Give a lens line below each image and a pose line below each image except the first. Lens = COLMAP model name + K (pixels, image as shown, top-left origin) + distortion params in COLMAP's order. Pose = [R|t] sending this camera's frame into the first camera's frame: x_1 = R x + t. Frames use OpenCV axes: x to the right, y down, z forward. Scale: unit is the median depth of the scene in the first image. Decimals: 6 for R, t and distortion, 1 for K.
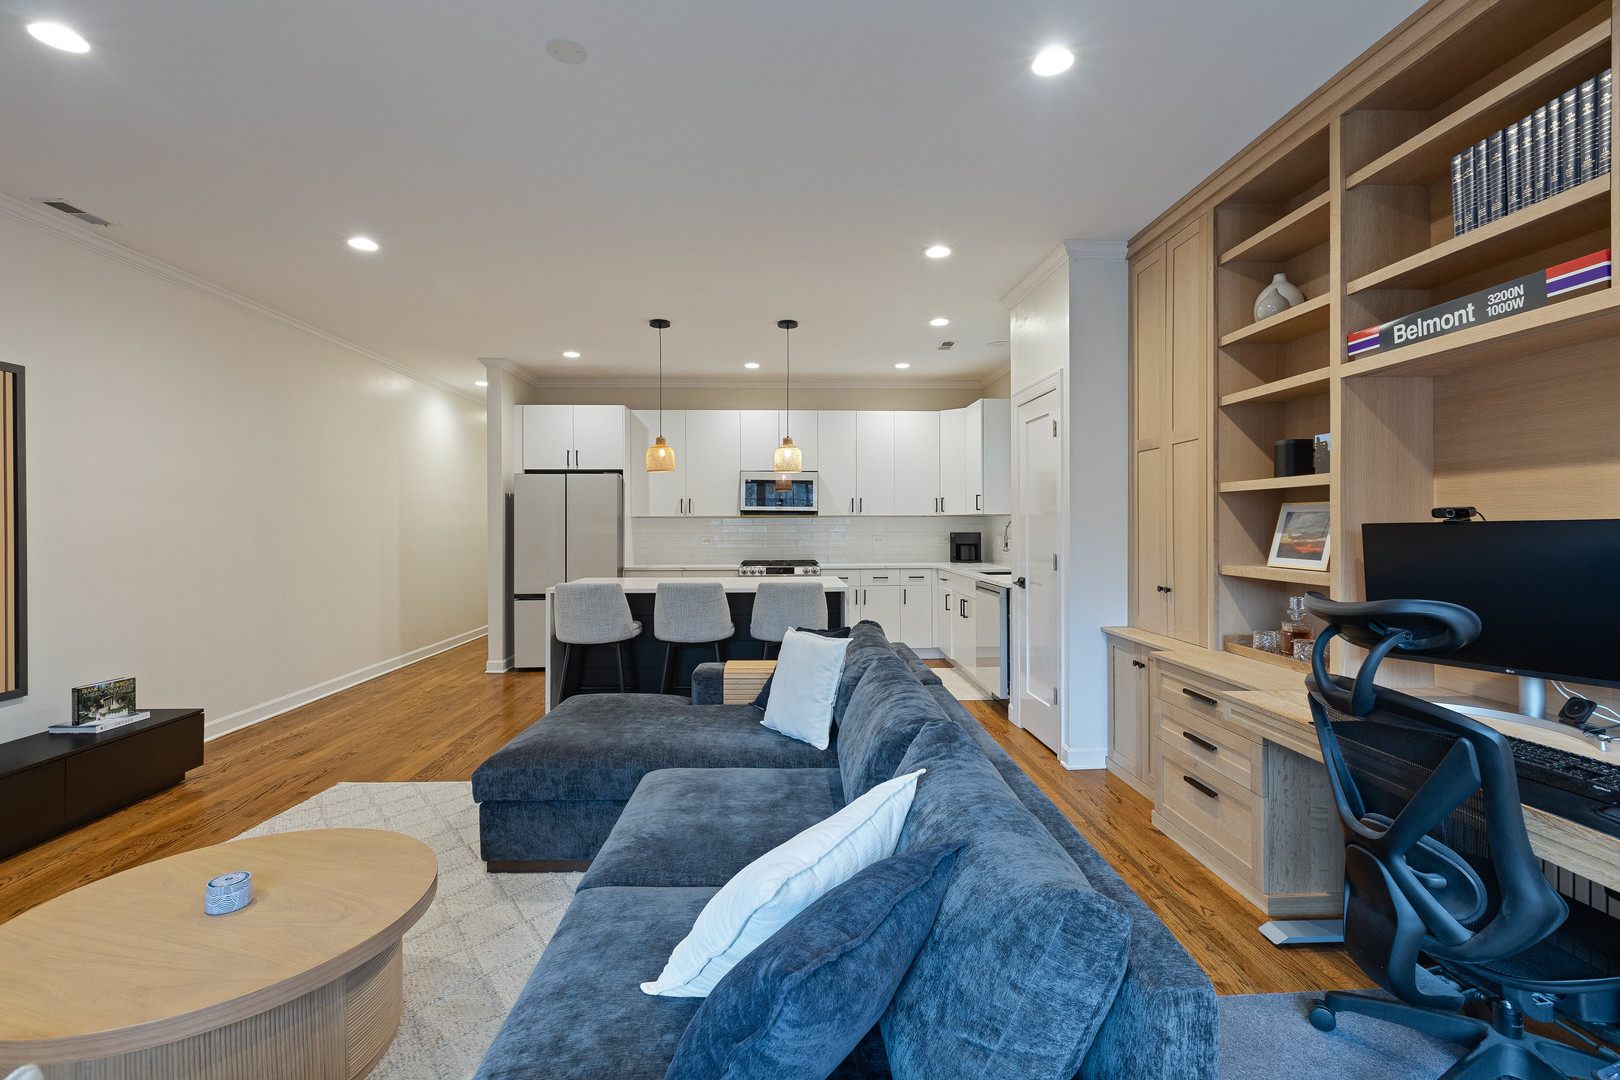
lens RADIAL K [[740.9, 0, 802.7], [0, 740.9, 524.1], [0, 0, 1]] dist [0.007026, -0.003858]
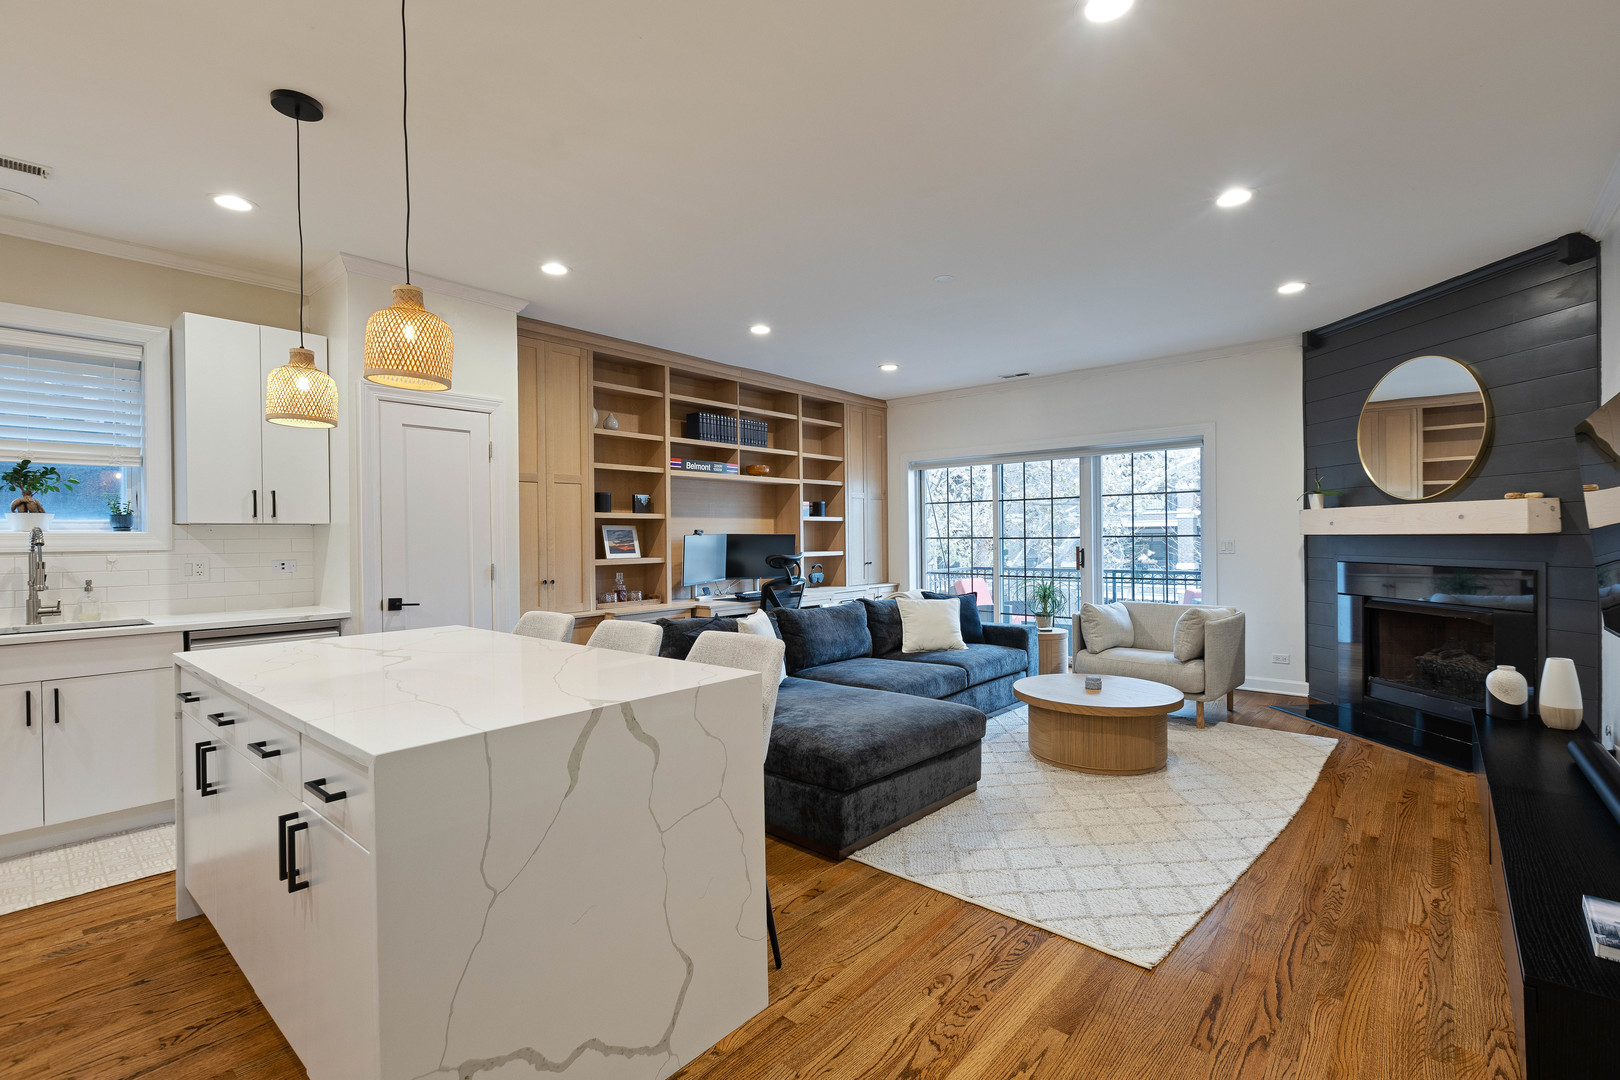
lens RADIAL K [[740.9, 0, 821.6], [0, 740.9, 537.7], [0, 0, 1]] dist [0.007026, -0.003858]
pose [[-0.737701, 0.009571, 0.675060, -0.979145], [0.012312, 0.999924, -0.000723, 0.010503], [-0.675015, 0.007778, -0.737763, 1.895903]]
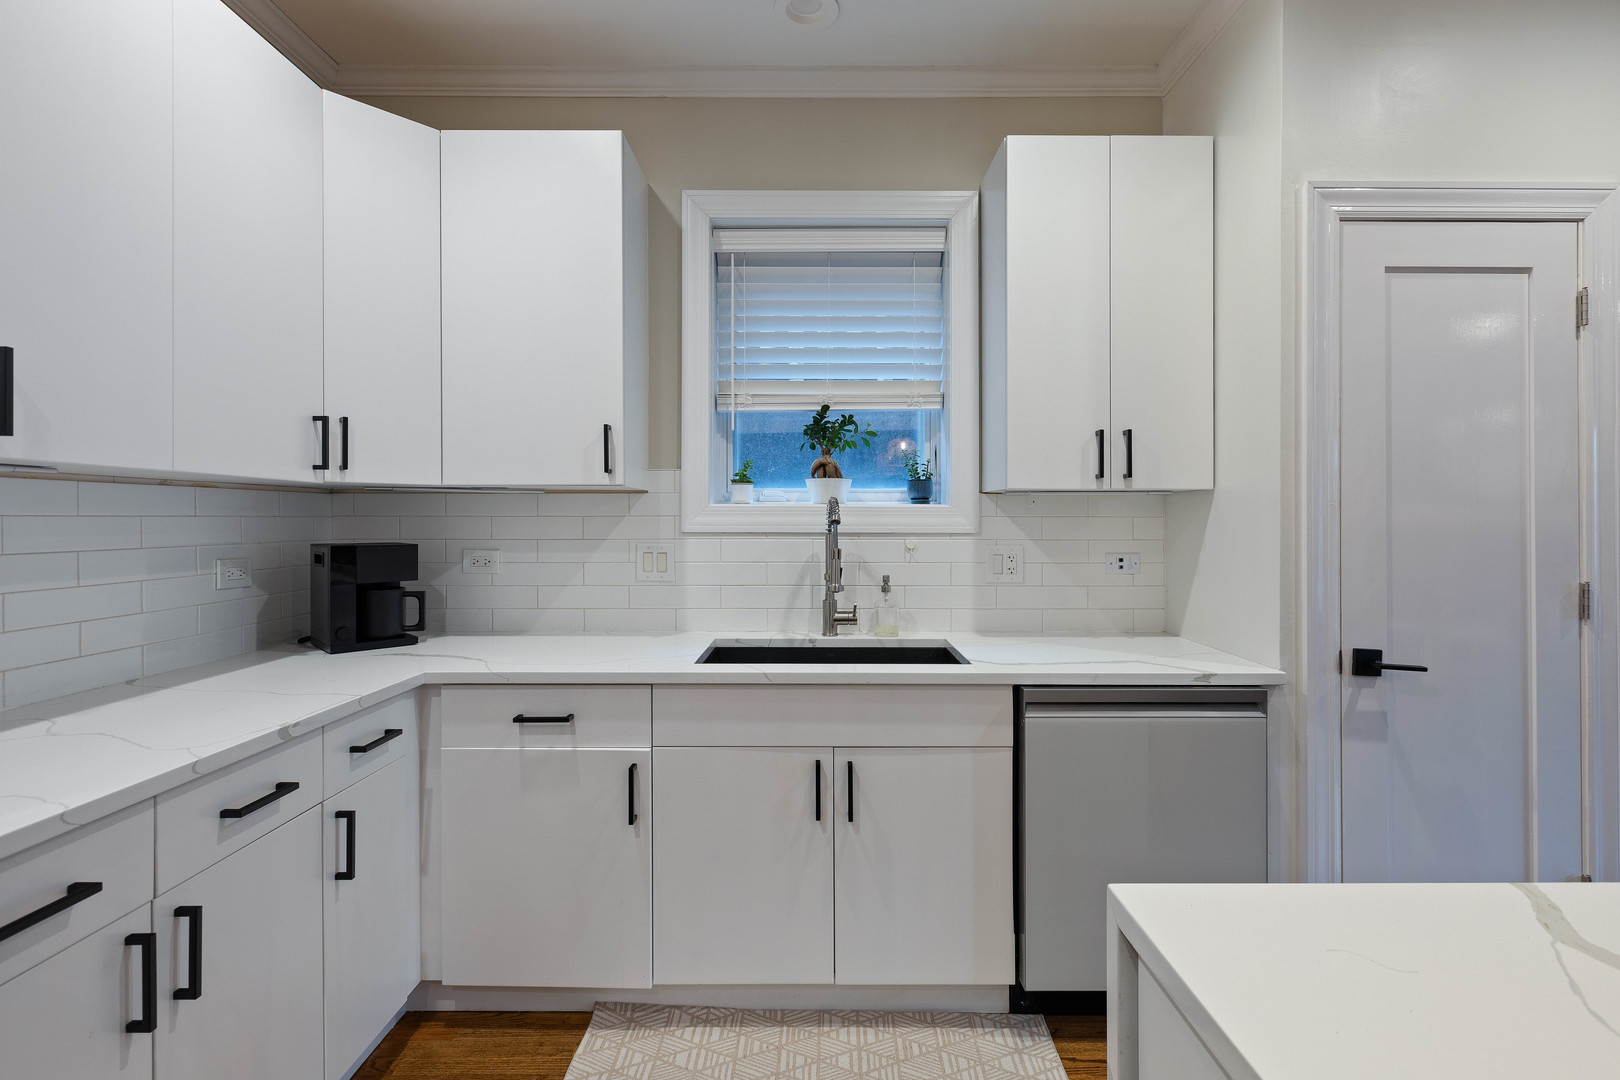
lens RADIAL K [[740.9, 0, 807.8], [0, 740.9, 516.4], [0, 0, 1]] dist [0.007026, -0.003858]
pose [[0.035705, 0.004022, 0.999354, -0.173467], [-0.000699, 0.999992, -0.003999, 0.002456], [-0.999362, -0.000556, 0.035708, 1.868794]]
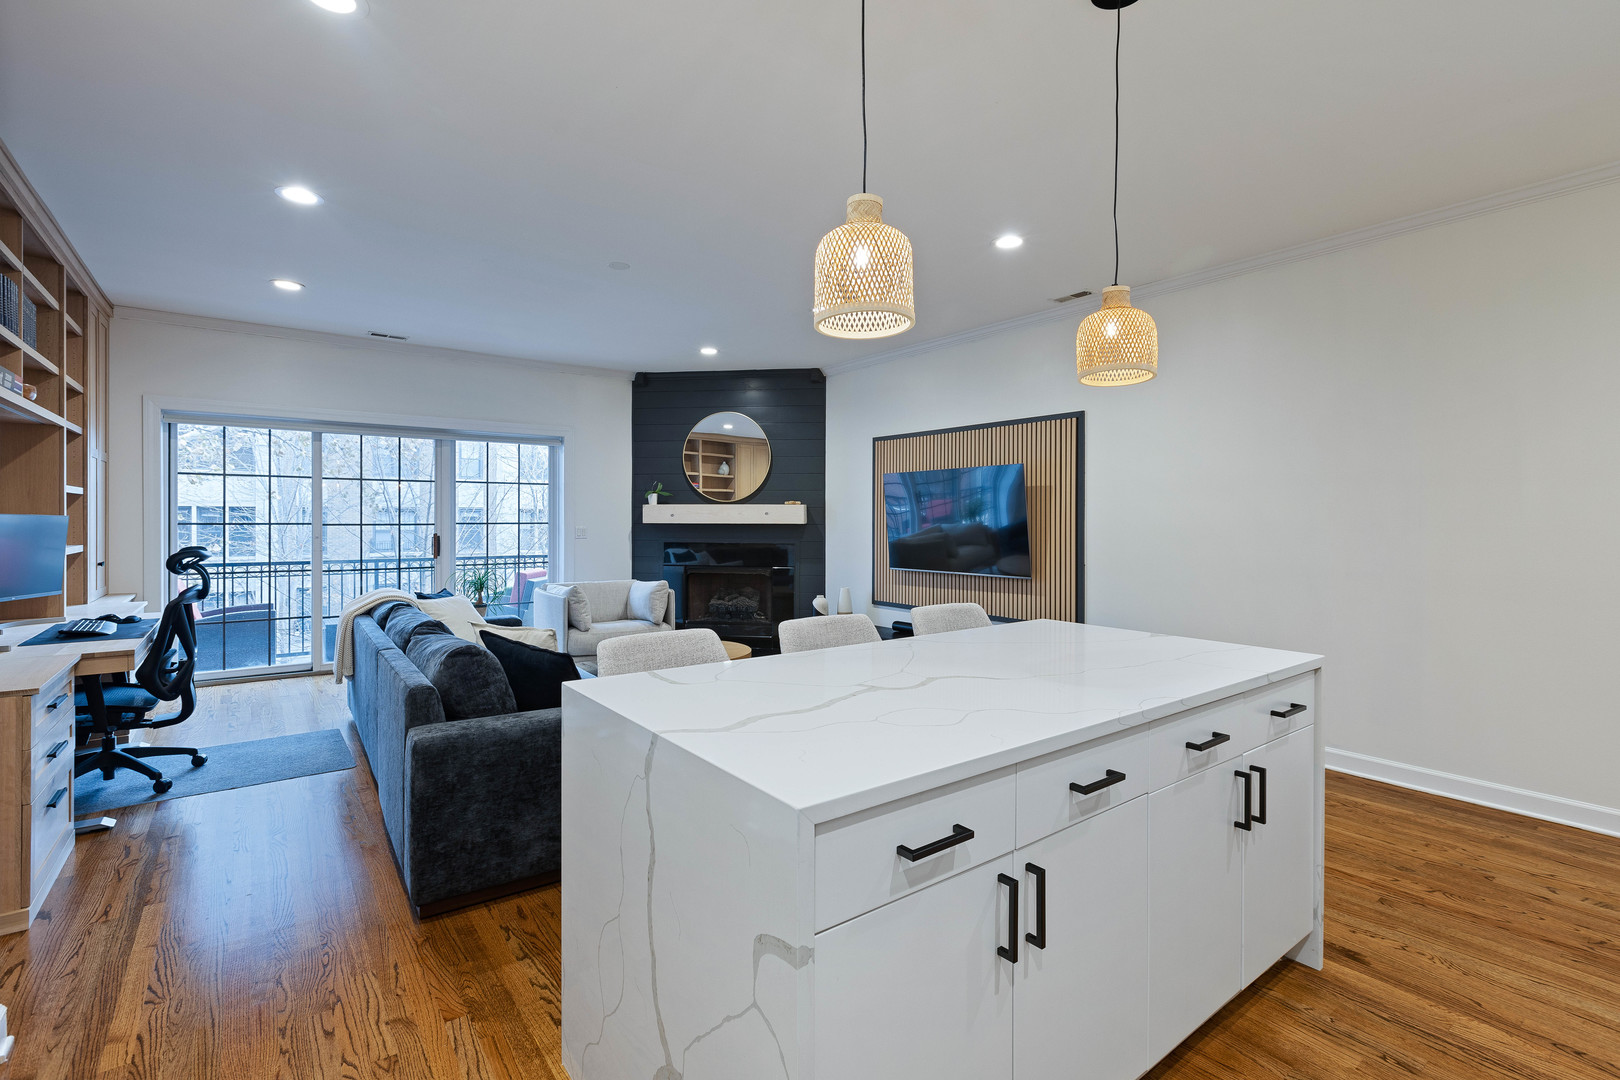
lens RADIAL K [[740.9, 0, 803.1], [0, 740.9, 516.4], [0, 0, 1]] dist [0.007026, -0.003858]
pose [[-0.823155, -0.002587, -0.567811, 0.264970], [-0.000354, 0.999992, -0.004042, 0.004643], [0.567817, -0.003126, -0.823149, 2.061878]]
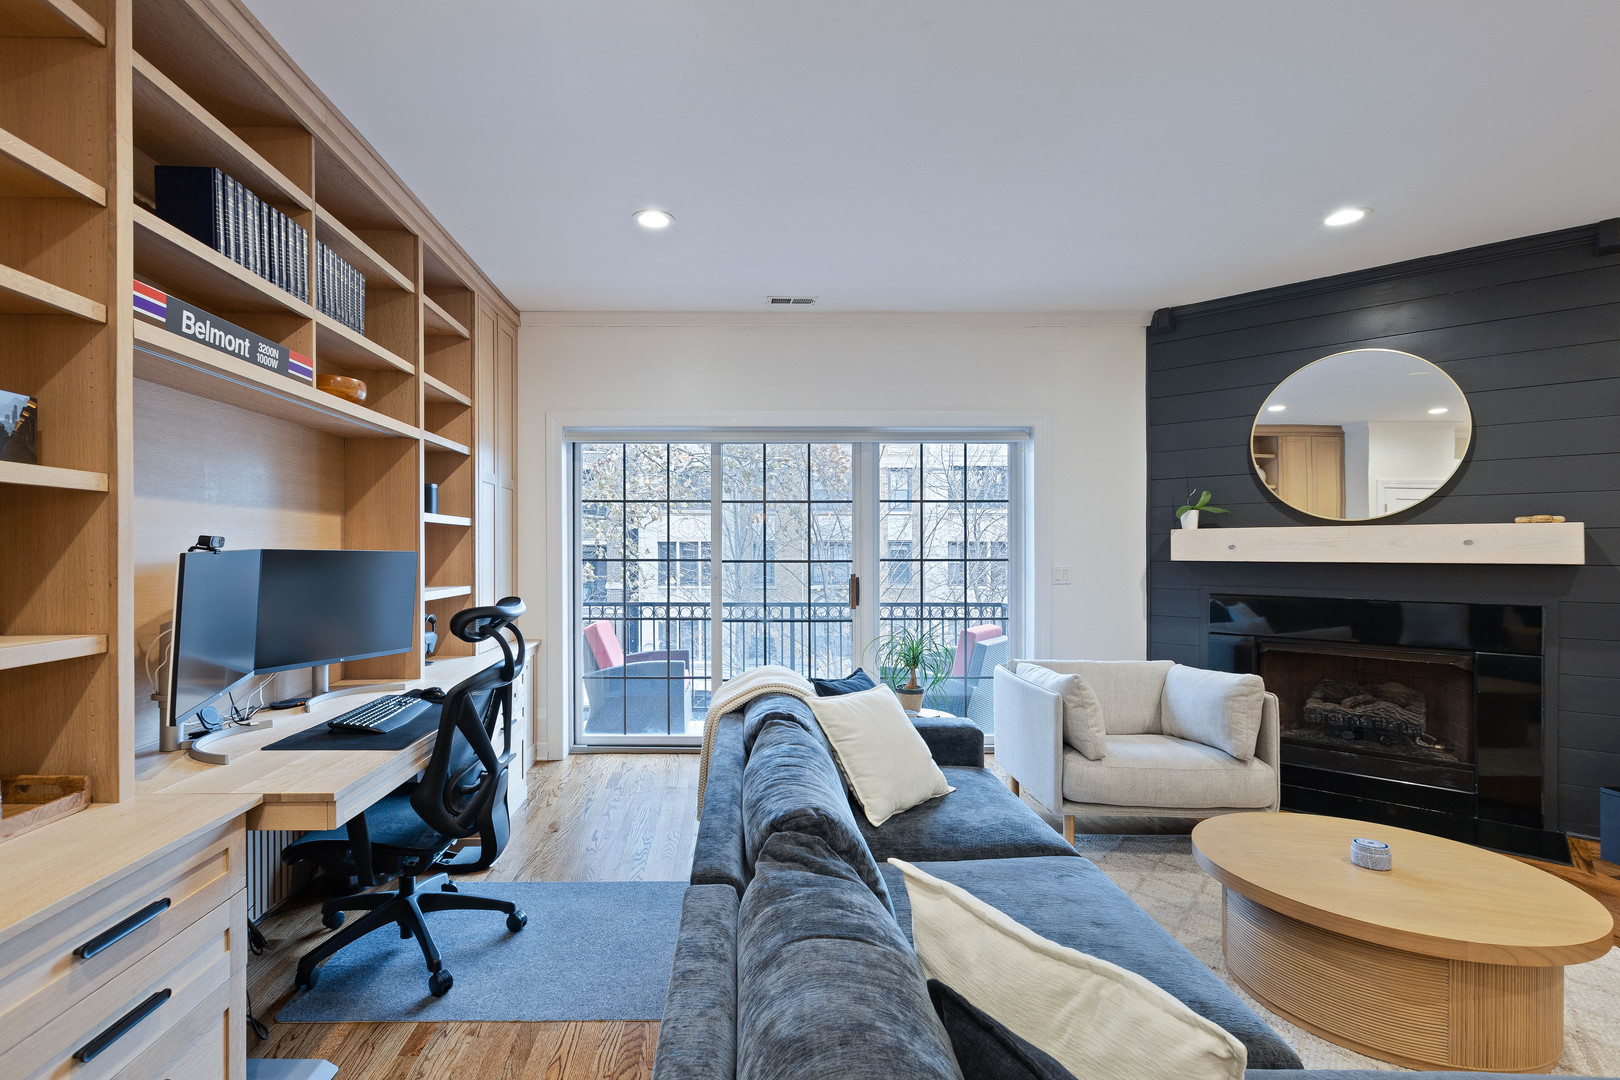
lens RADIAL K [[740.9, 0, 732.3], [0, 740.9, 548.5], [0, 0, 1]] dist [0.007026, -0.003858]
pose [[-0.999231, 0.000614, 0.039217, 0.119150], [0.000512, 0.999996, -0.002610, -0.002302], [-0.039219, -0.002588, -0.999227, 1.278235]]
